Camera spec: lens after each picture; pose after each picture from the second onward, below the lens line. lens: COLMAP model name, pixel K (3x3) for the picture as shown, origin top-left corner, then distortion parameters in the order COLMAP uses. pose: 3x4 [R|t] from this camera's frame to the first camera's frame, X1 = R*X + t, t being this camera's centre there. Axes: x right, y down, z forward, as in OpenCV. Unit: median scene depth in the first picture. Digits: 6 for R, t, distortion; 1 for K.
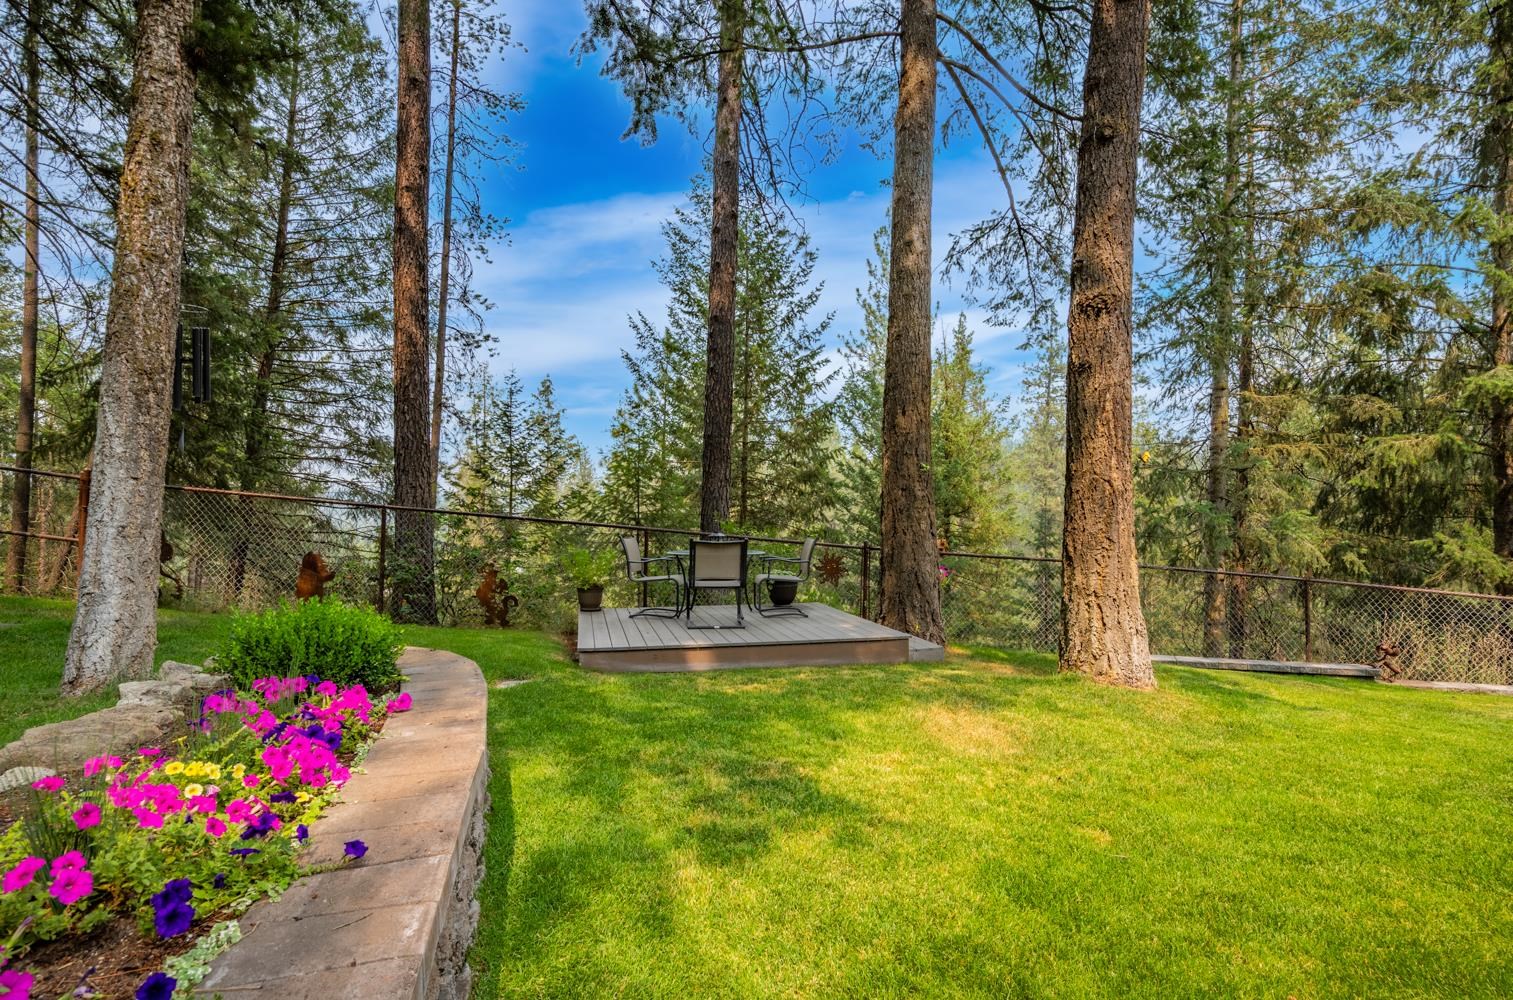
lens RADIAL K [[721.8, 0, 756.0], [0, 721.8, 500.5], [0, 0, 1]] dist [-0.000245, 0.000009]
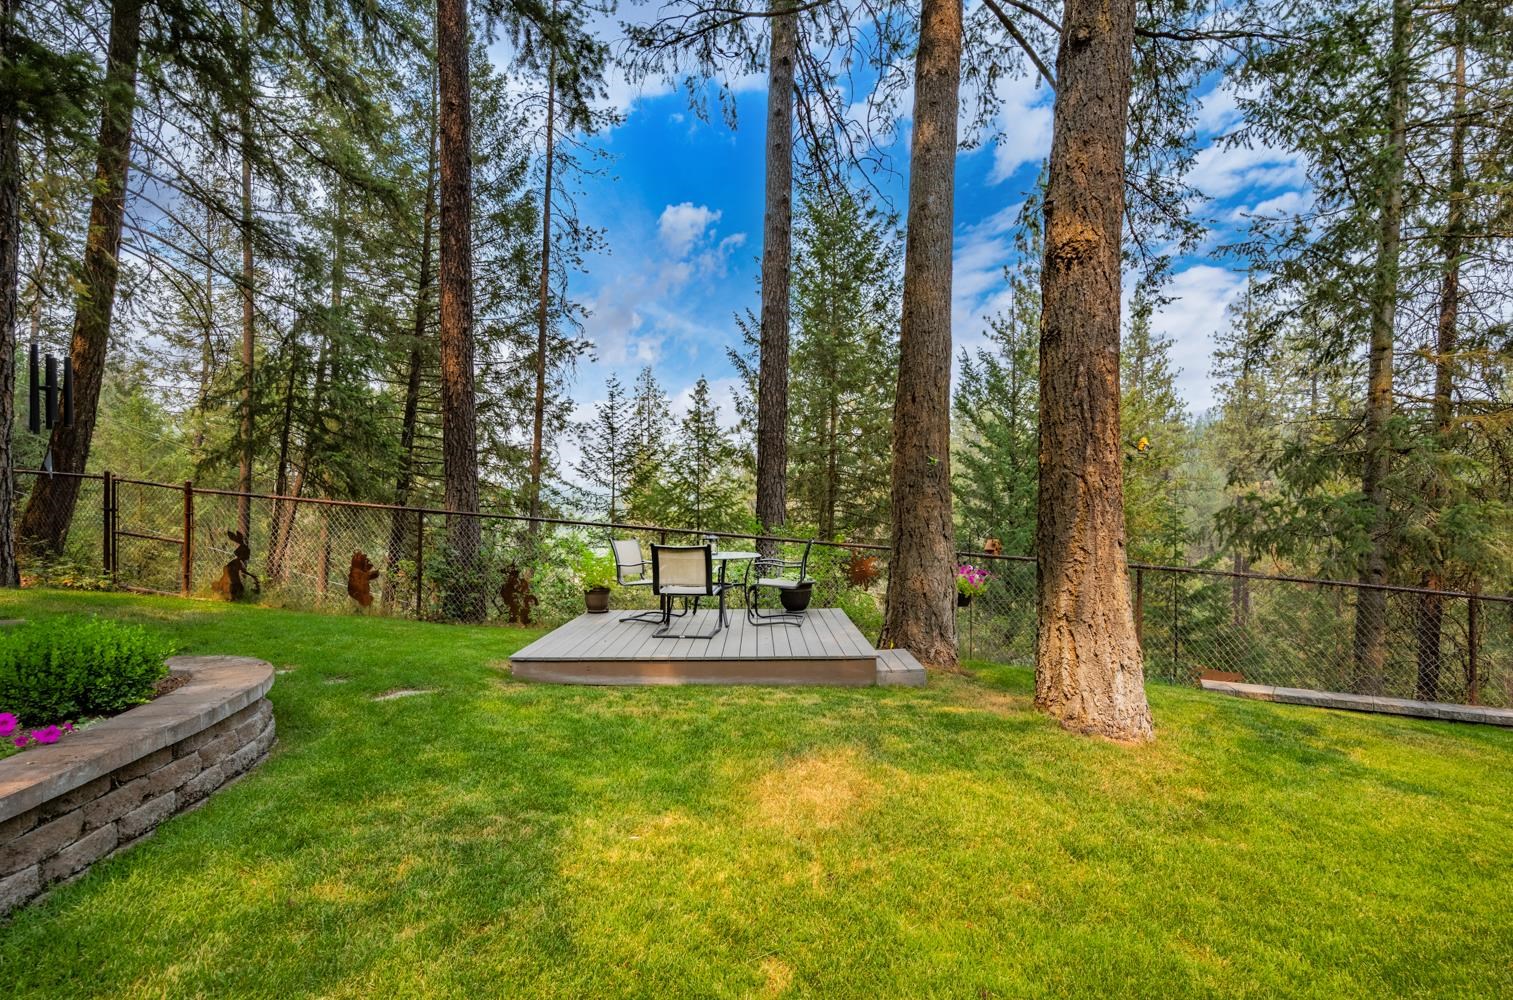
lens RADIAL K [[705.5, 0, 756.8], [0, 705.5, 501.9], [0, 0, 1]] dist [-0.000089, 0.000141]
pose [[0.970284, -0.011338, -0.241702, 0.131623], [0.015001, 0.999799, 0.013317, -0.005794], [0.241502, -0.016547, 0.970259, 0.064202]]
